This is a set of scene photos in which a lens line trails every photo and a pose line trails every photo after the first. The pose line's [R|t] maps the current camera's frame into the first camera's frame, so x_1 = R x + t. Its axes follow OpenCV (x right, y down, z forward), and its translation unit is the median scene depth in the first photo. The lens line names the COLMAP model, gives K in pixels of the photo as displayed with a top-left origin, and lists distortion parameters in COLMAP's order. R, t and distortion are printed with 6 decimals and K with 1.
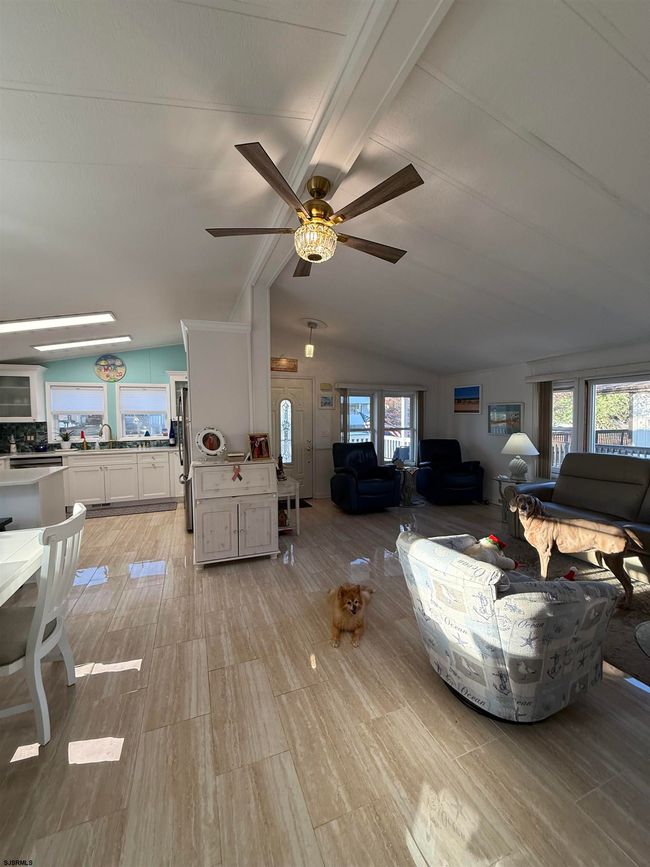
lens RADIAL K [[346.4, 0, 325.0], [0, 346.4, 433.5], [0, 0, 1]] dist [0.001622, 0.000067]
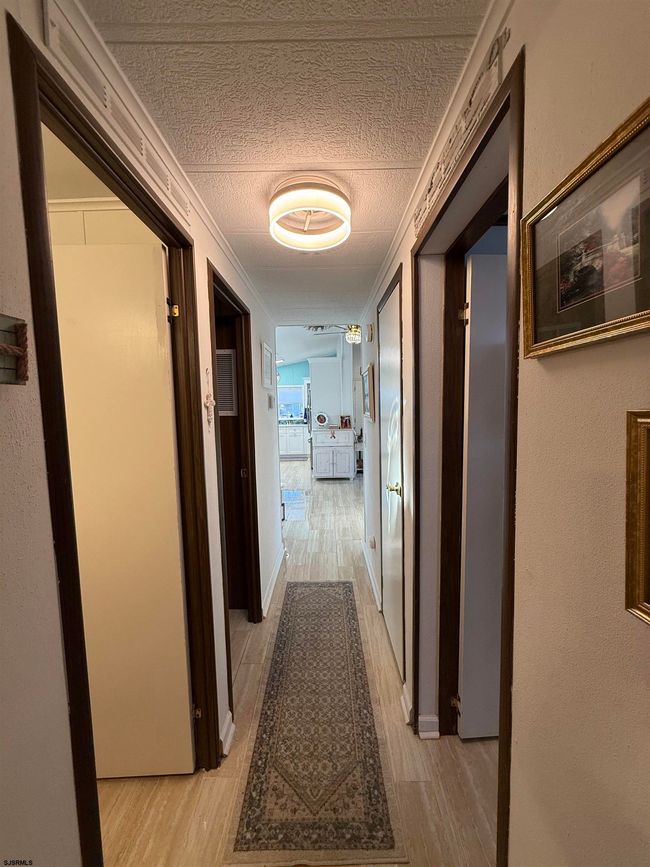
lens RADIAL K [[346.4, 0, 325.0], [0, 346.4, 433.5], [0, 0, 1]] dist [0.001622, 0.000067]
pose [[0.931527, 0.021838, -0.363015, 0.348289], [-0.006112, 0.998995, 0.044412, 0.015436], [0.363620, -0.039153, 0.930724, -0.708677]]
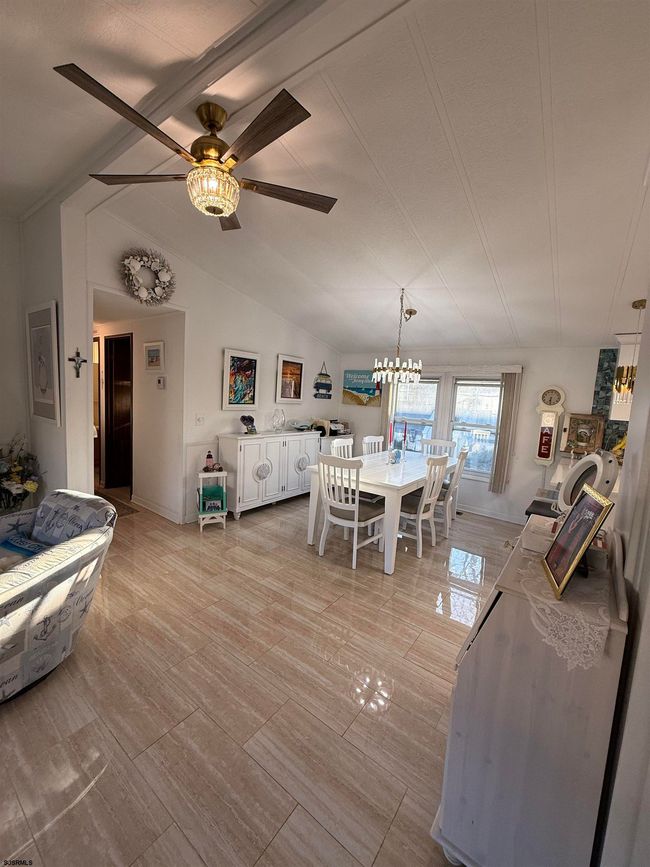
lens RADIAL K [[346.4, 0, 325.0], [0, 346.4, 433.5], [0, 0, 1]] dist [0.001622, 0.000067]
pose [[-0.846260, 0.018939, -0.532434, 0.102365], [-0.073992, 0.985505, 0.152659, -0.058613], [0.527608, 0.168585, -0.832592, 0.978042]]
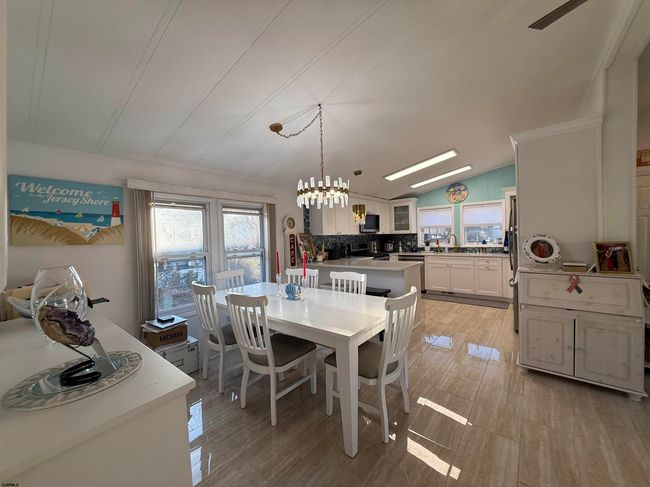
lens RADIAL K [[259.7, 0, 325.0], [0, 259.7, 243.5], [0, 0, 1]] dist [0.001622, 0.000067]
pose [[0.500006, 0.020608, -0.865777, 0.005761], [-0.020362, 0.999720, 0.012037, 0.010044], [0.865783, 0.011610, 0.500285, 0.074171]]
